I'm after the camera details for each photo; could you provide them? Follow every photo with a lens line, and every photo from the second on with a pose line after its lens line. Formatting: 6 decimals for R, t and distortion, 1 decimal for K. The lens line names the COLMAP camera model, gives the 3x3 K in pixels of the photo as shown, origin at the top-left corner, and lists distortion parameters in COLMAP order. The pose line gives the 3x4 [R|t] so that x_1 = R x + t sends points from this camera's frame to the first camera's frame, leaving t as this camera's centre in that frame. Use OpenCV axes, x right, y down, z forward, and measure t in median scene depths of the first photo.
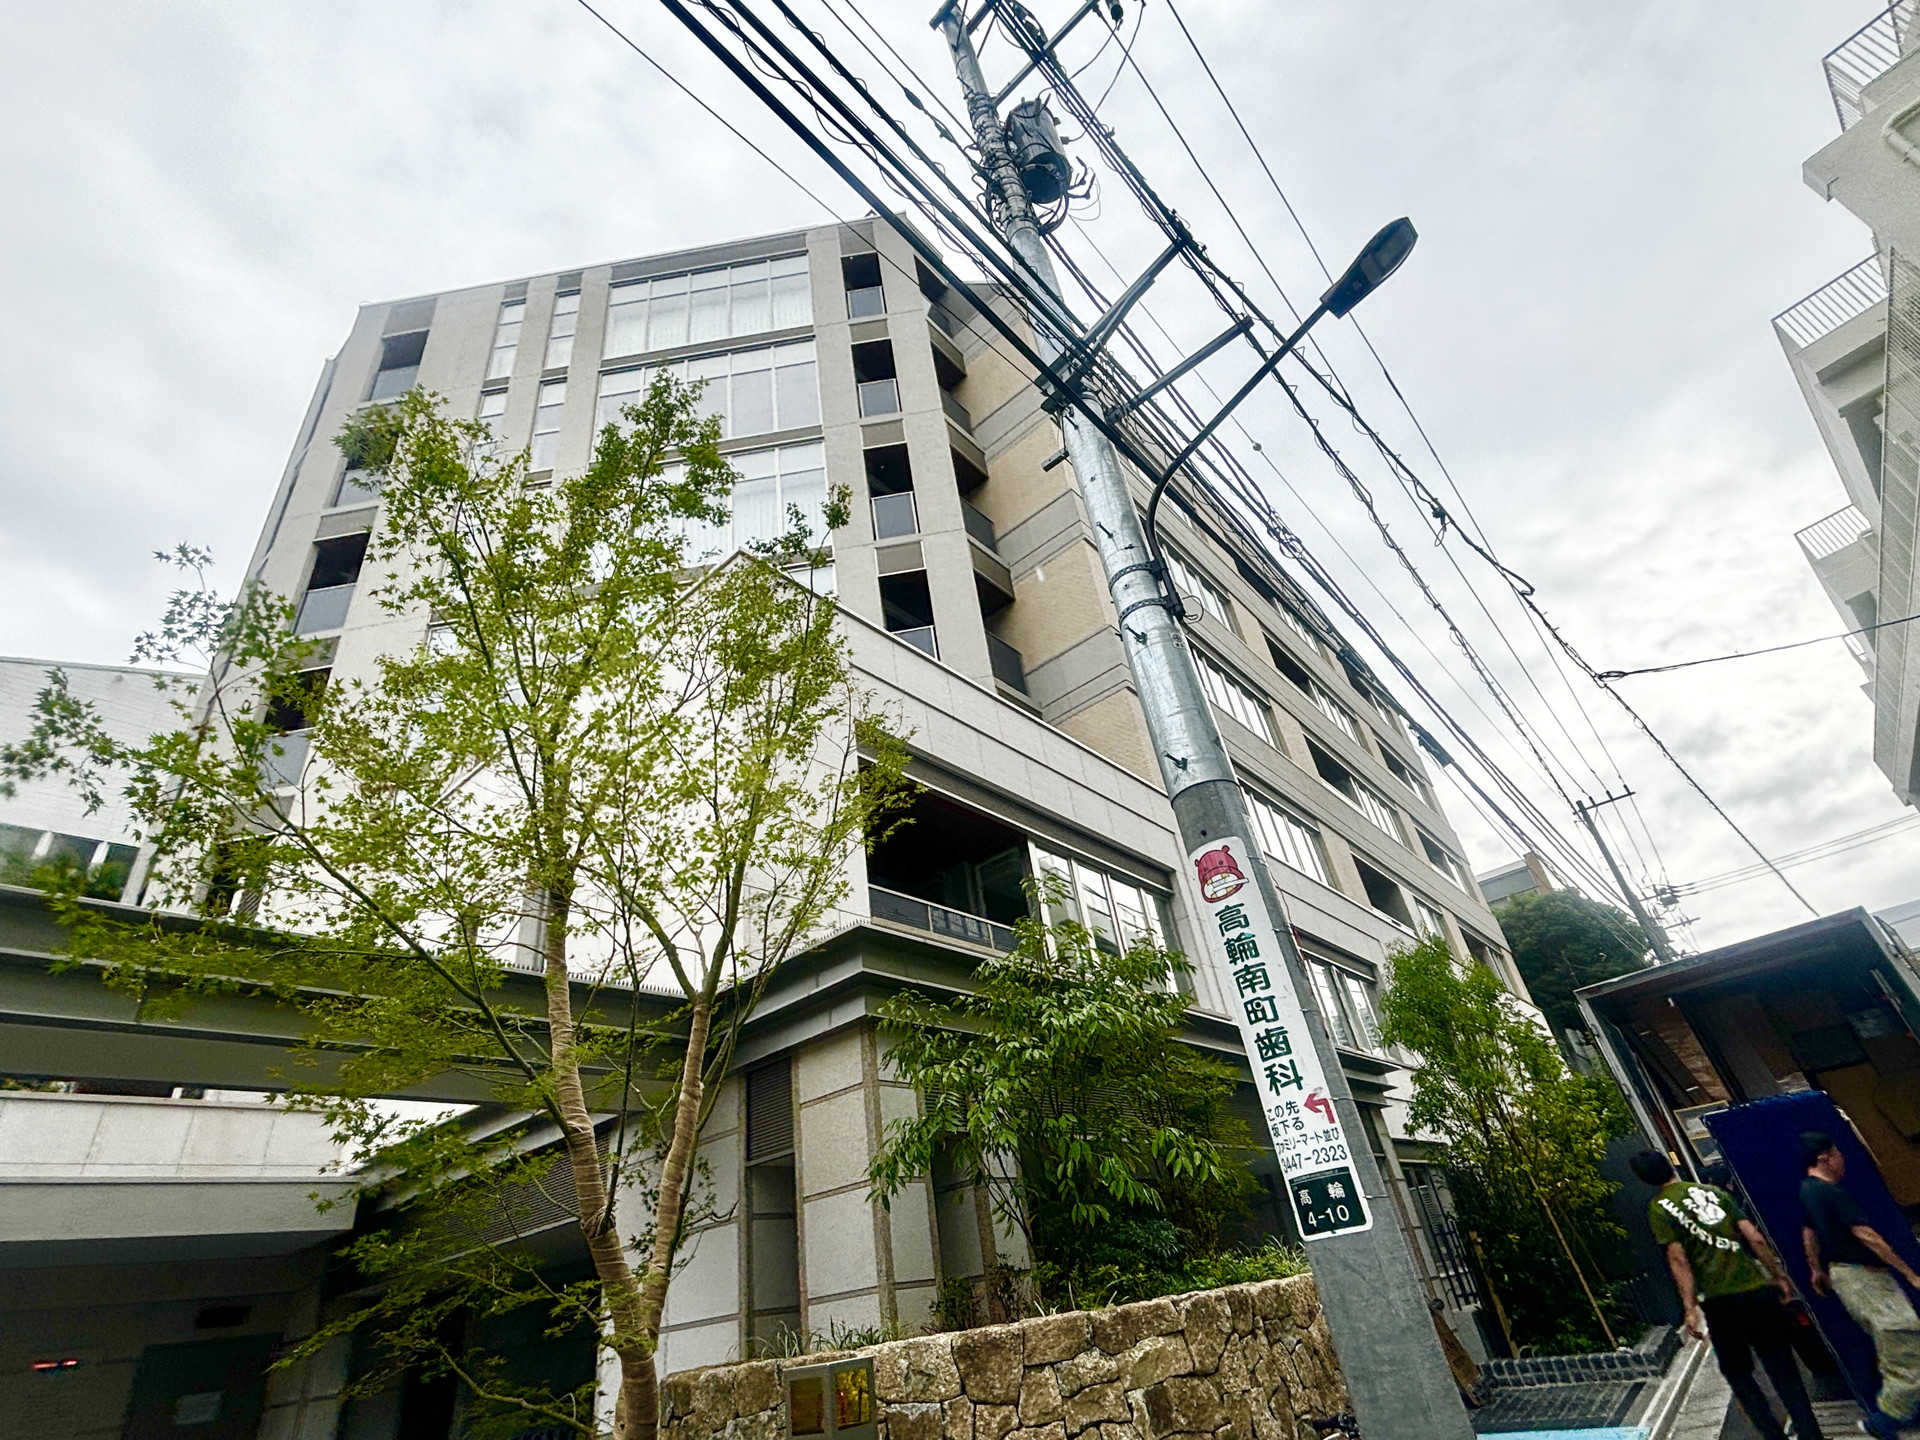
lens RADIAL K [[917.1, 0, 955.3], [0, 917.1, 715.2], [0, 0, 1]] dist [0.001930, 0.001424]
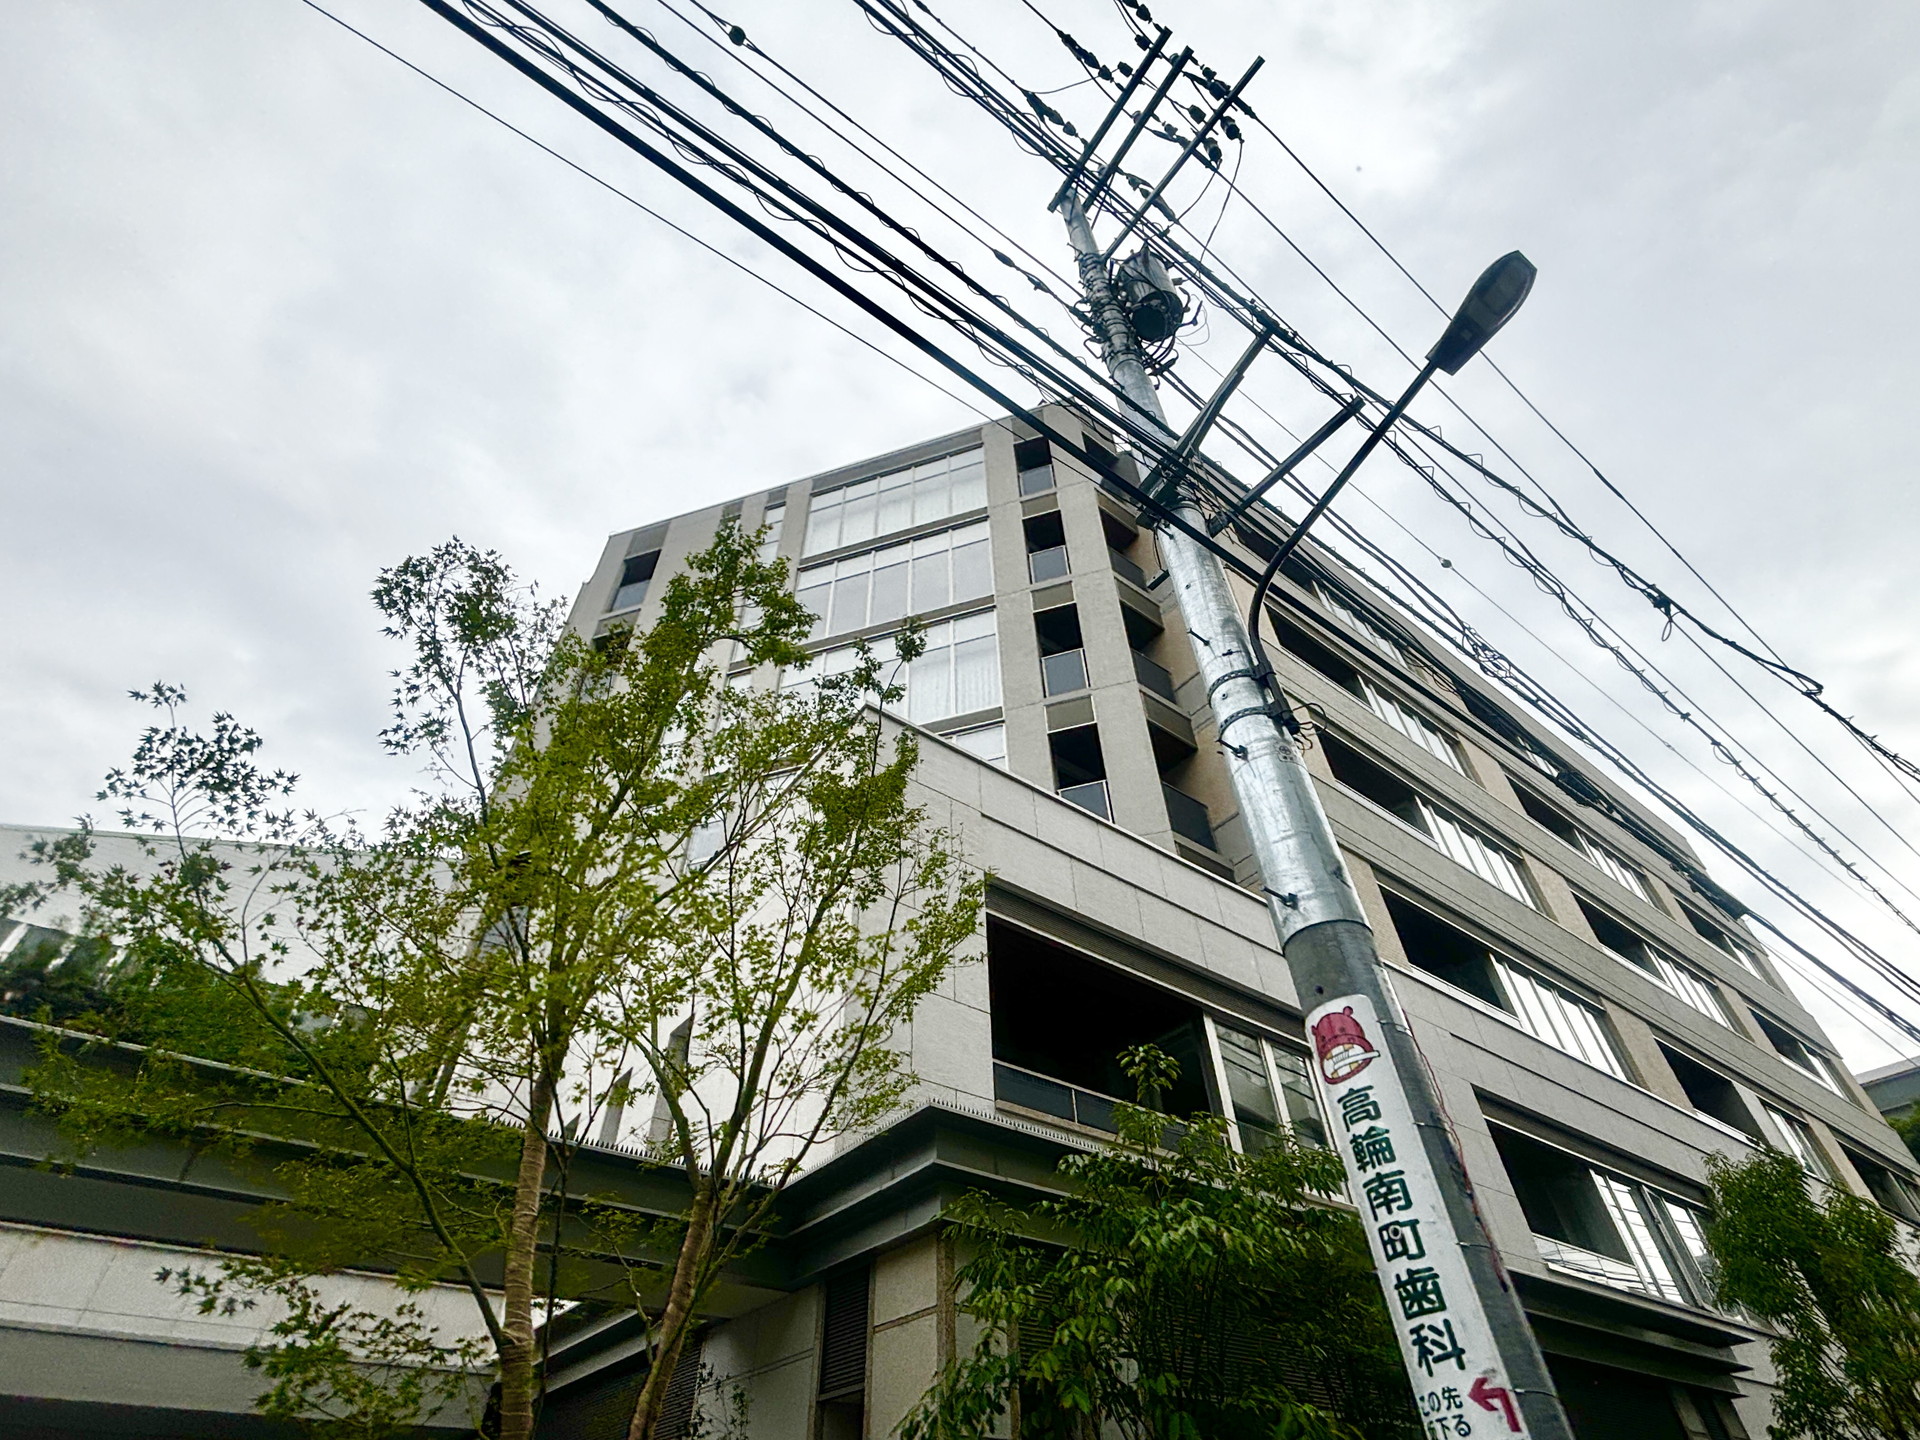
lens RADIAL K [[917.1, 0, 957.6], [0, 917.1, 720.7], [0, 0, 1]] dist [0.001930, 0.001424]
pose [[0.971965, -0.063890, -0.226281, 0.088749], [0.022181, 0.982998, -0.182273, 0.021605], [0.234079, 0.172144, 0.956856, 0.077329]]
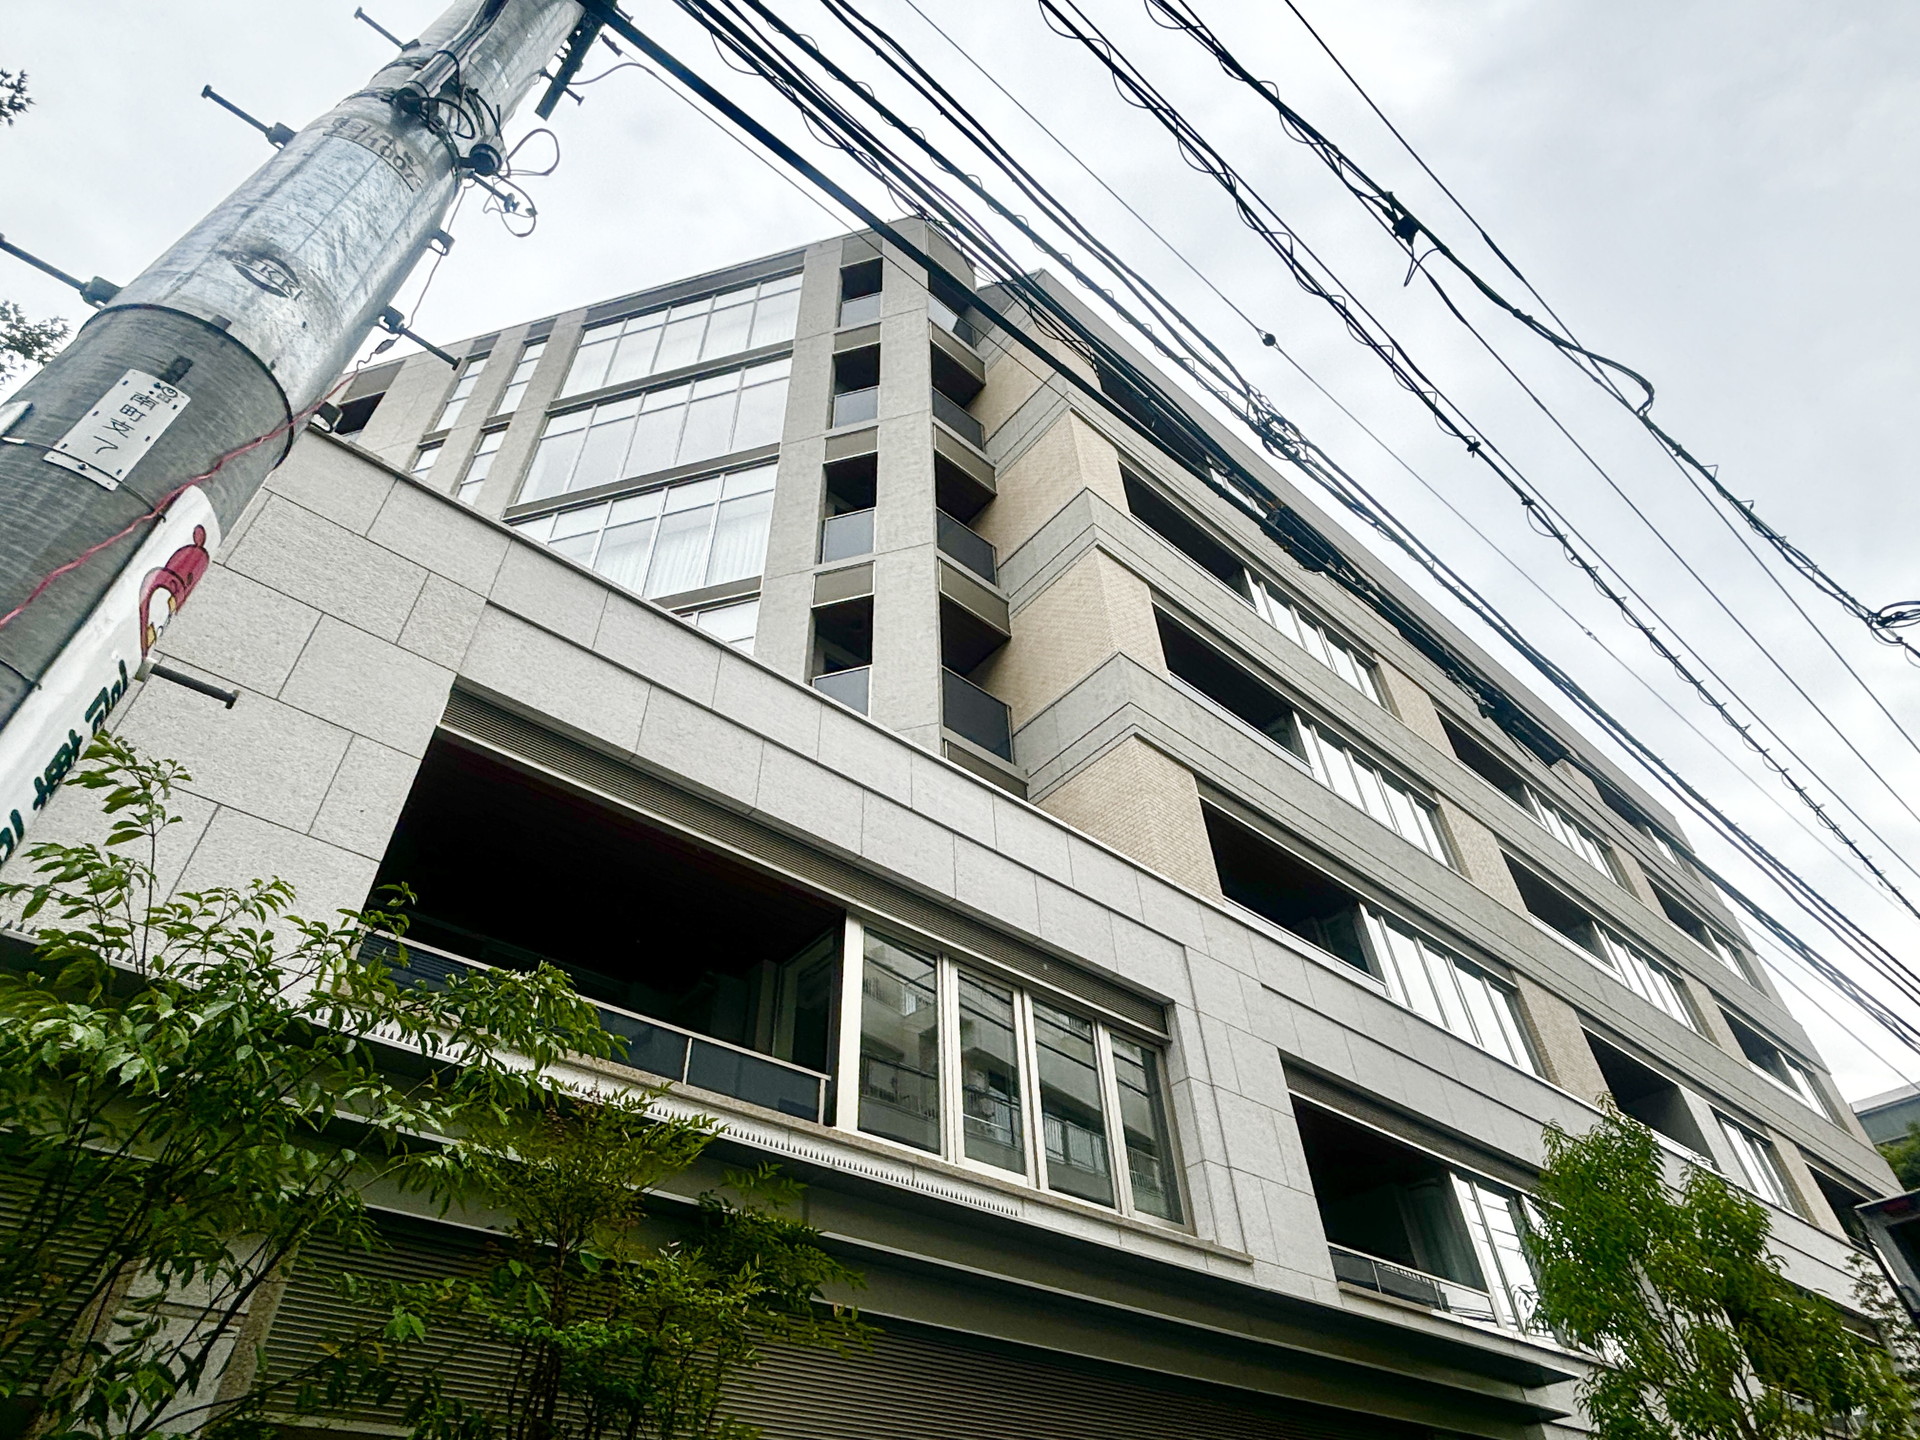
lens RADIAL K [[1090.4, 0, 958.3], [0, 1090.4, 713.7], [0, 0, 1]] dist [0.012847, -0.004876]
pose [[0.985105, -0.031921, -0.168967, 0.369983], [0.002944, 0.985606, -0.169036, 0.166550], [0.171931, 0.166021, 0.971019, 0.384351]]
